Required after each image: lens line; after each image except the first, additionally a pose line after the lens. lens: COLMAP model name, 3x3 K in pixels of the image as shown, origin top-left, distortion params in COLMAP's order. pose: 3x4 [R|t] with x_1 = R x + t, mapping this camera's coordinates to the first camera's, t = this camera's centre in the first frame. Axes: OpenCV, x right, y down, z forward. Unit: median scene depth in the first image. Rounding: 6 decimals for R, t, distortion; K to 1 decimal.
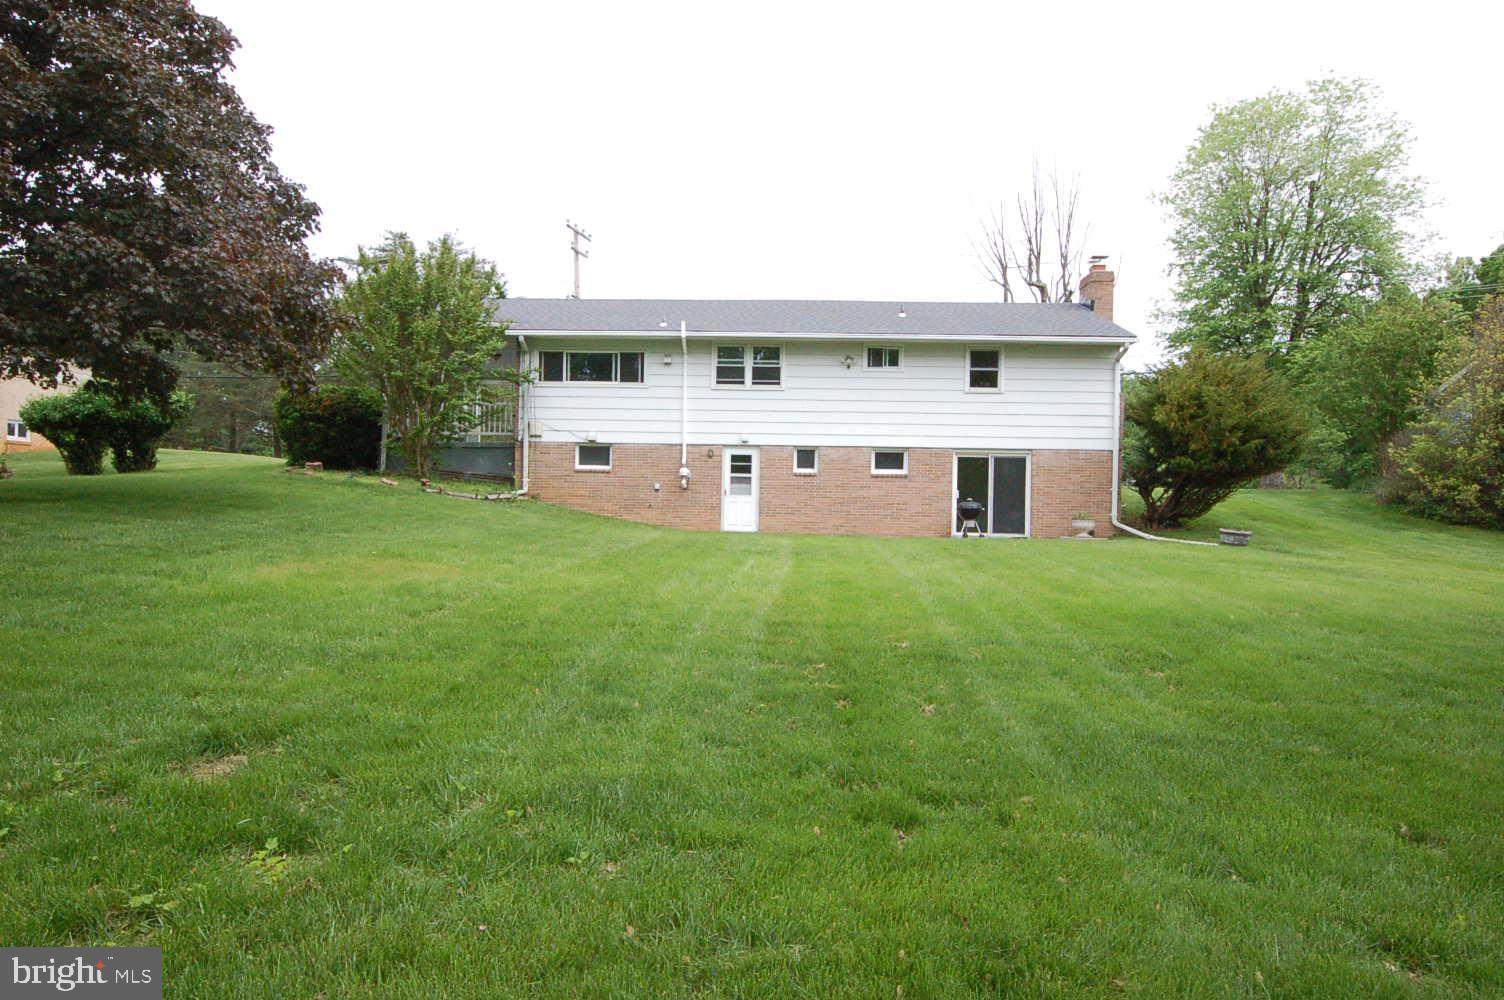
lens RADIAL K [[1033.3, 0, 744.7], [0, 1033.3, 532.4], [0, 0, 1]] dist [0.008247, 0.000101]
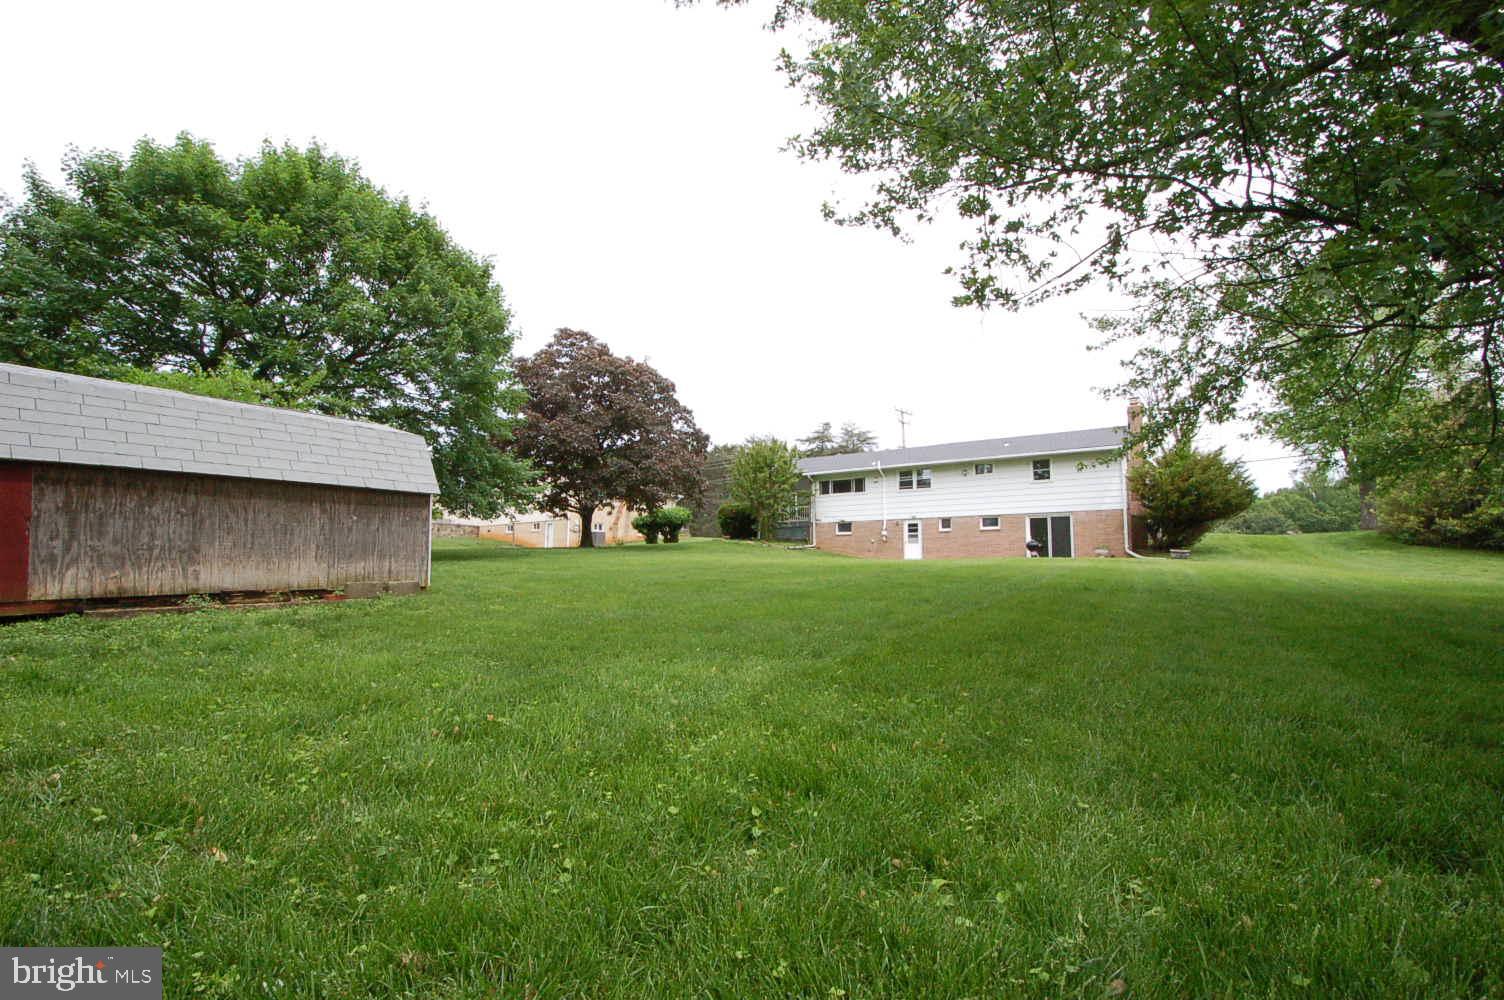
lens RADIAL K [[667.5, 0, 754.9], [0, 667.5, 528.9], [0, 0, 1]] dist [-0.001248, -0.000327]
pose [[0.873238, -0.051569, -0.484558, 0.358331], [0.003667, 0.995052, -0.099289, 0.063705], [0.487280, 0.084926, 0.869106, -0.279365]]
